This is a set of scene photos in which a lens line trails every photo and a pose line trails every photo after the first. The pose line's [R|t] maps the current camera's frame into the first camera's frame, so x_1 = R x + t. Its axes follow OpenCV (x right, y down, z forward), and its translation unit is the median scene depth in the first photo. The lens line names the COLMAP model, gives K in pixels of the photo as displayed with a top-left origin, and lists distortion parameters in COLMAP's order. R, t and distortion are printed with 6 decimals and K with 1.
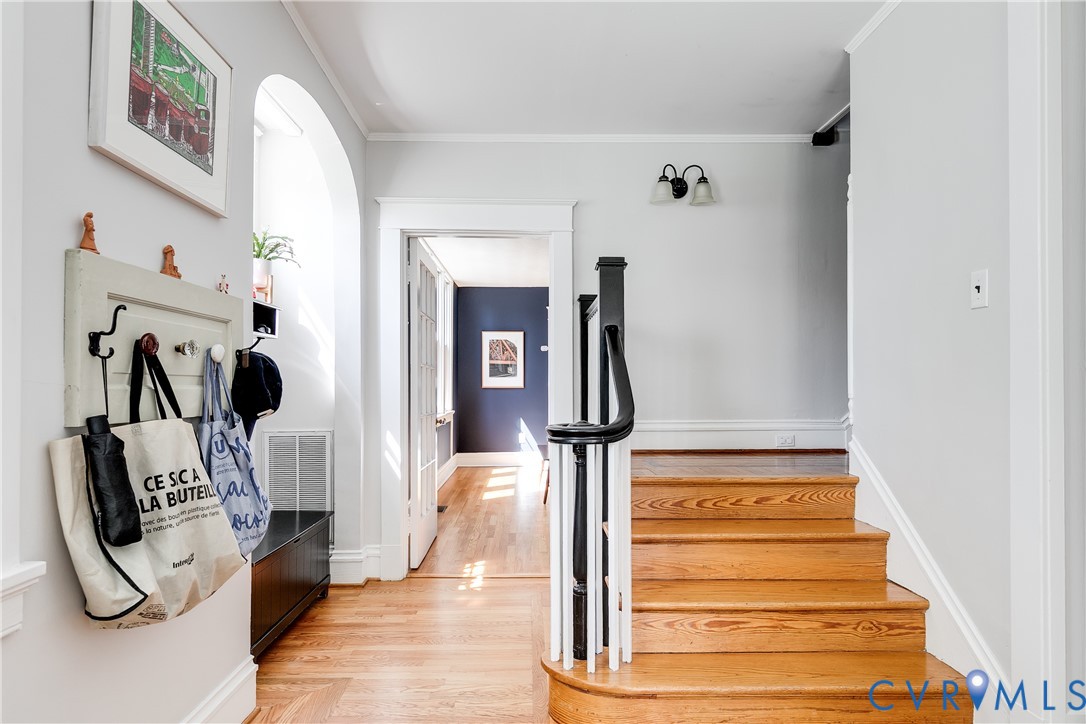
lens RADIAL K [[659.2, 0, 540.7], [0, 659.2, 380.7], [0, 0, 1]] dist [0.002091, 0.000047]
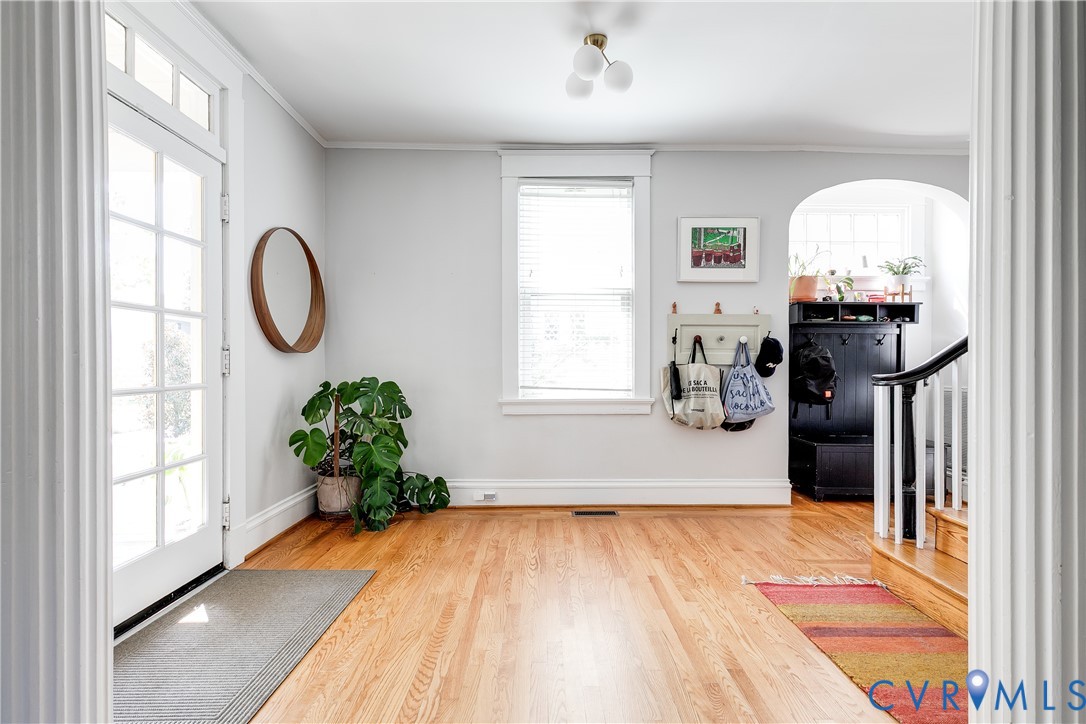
lens RADIAL K [[492.1, 0, 549.2], [0, 492.1, 365.3], [0, 0, 1]] dist [0.002167, 0.000044]
pose [[-0.008251, 0.003010, -0.999961, 0.901226], [0.007962, 0.999964, 0.002944, 0.028907], [0.999934, -0.007938, -0.008275, 0.181183]]
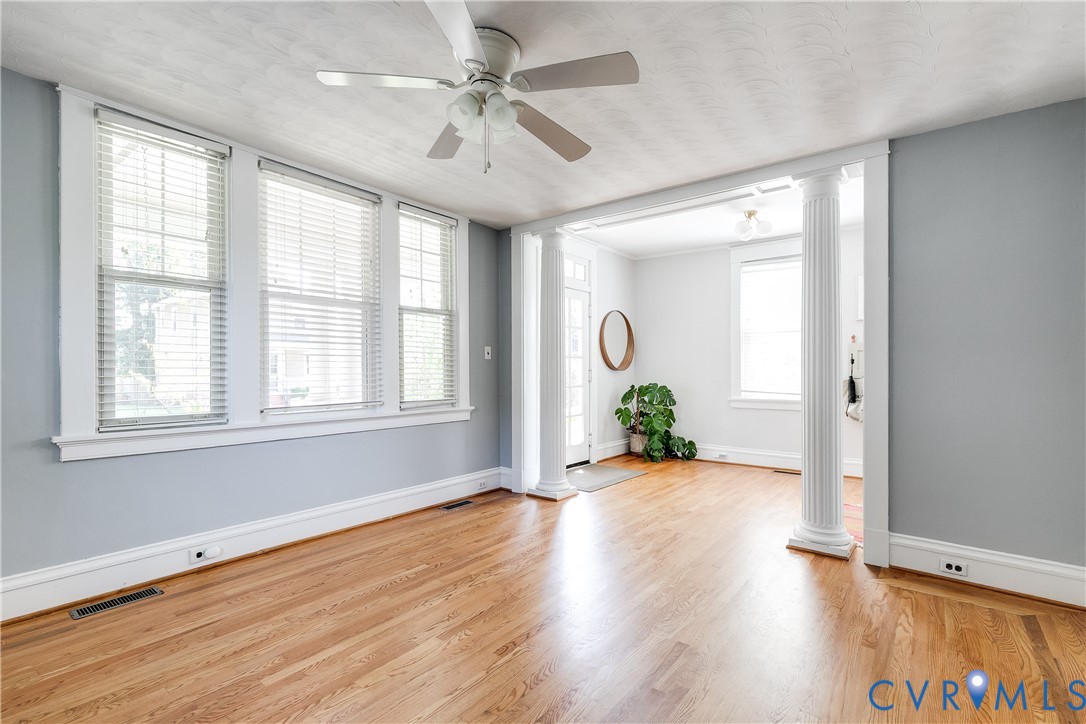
lens RADIAL K [[492.1, 0, 549.2], [0, 492.1, 365.3], [0, 0, 1]] dist [0.002167, 0.000044]
pose [[-0.623879, -0.004824, -0.781506, 1.721859], [0.005517, 0.999929, -0.010577, -0.000663], [0.781501, -0.010910, -0.623808, 0.733536]]
